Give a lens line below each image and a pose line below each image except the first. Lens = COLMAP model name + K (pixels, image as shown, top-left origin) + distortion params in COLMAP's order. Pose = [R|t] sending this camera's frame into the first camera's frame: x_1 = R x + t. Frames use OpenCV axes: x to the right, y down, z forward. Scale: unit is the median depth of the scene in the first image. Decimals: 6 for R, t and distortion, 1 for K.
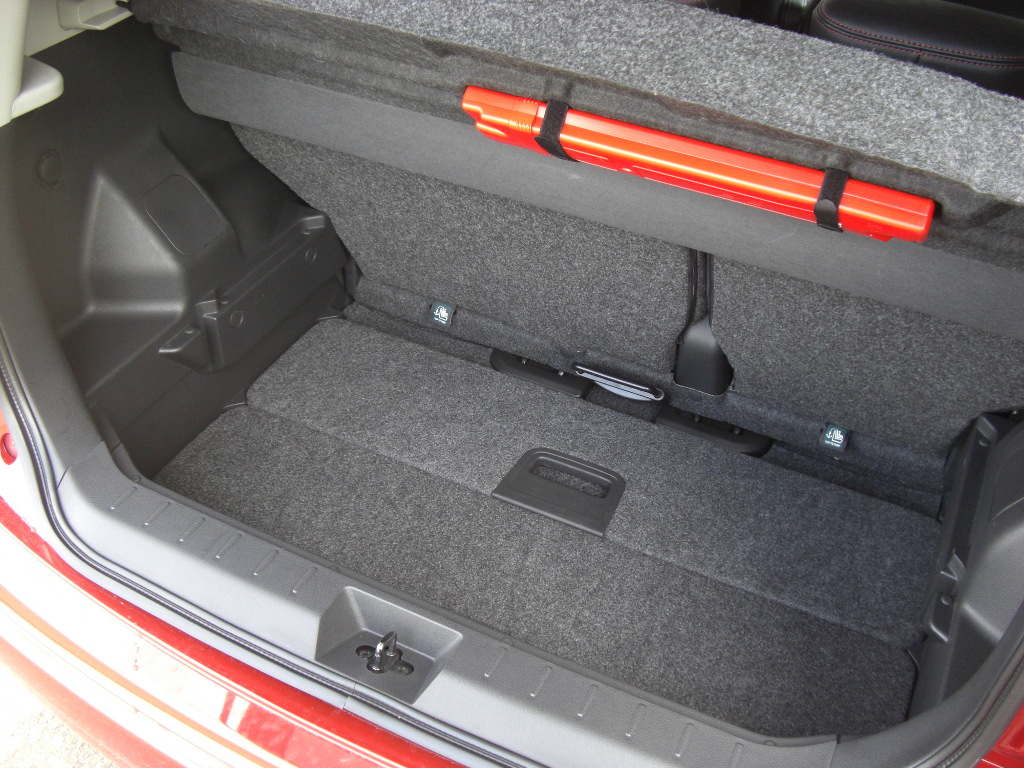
lens RADIAL K [[1118.1, 0, 510.4], [0, 1118.1, 363.4], [0, 0, 1]] dist [-0.129678, 0.033729]
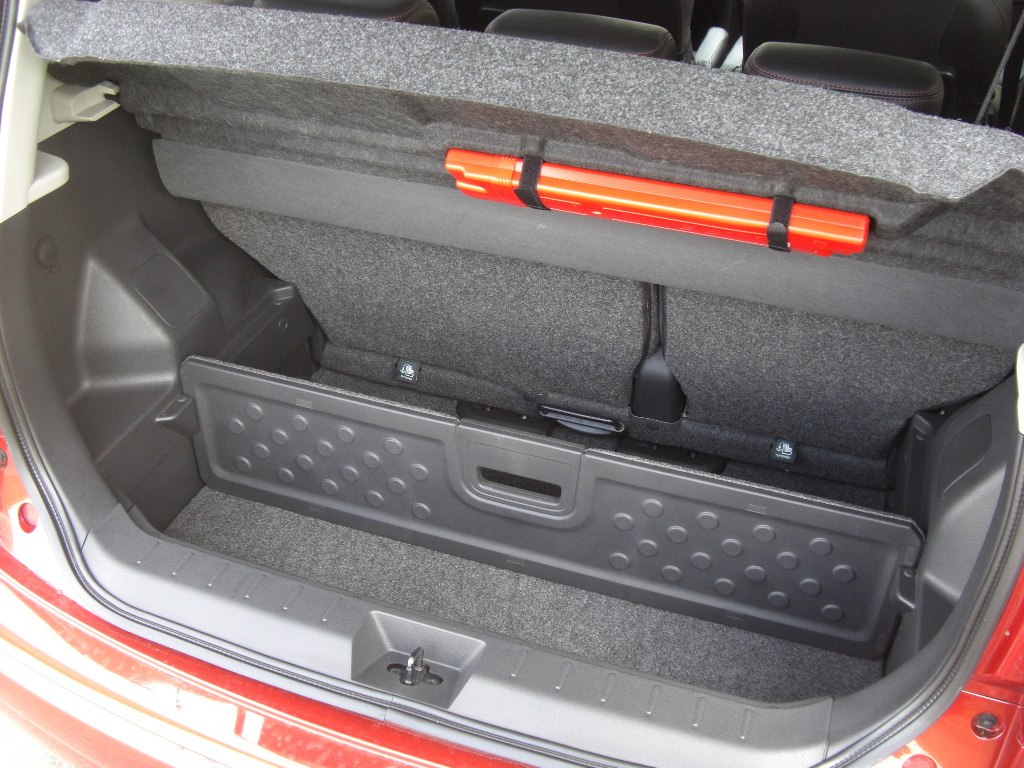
lens RADIAL K [[1118.1, 0, 510.4], [0, 1118.1, 363.4], [0, 0, 1]] dist [-0.129678, 0.033729]
pose [[0.993154, -0.078026, 0.086933, -0.083582], [0.084180, 0.994022, -0.069521, 0.044985], [-0.080989, 0.076363, 0.993785, -0.097707]]
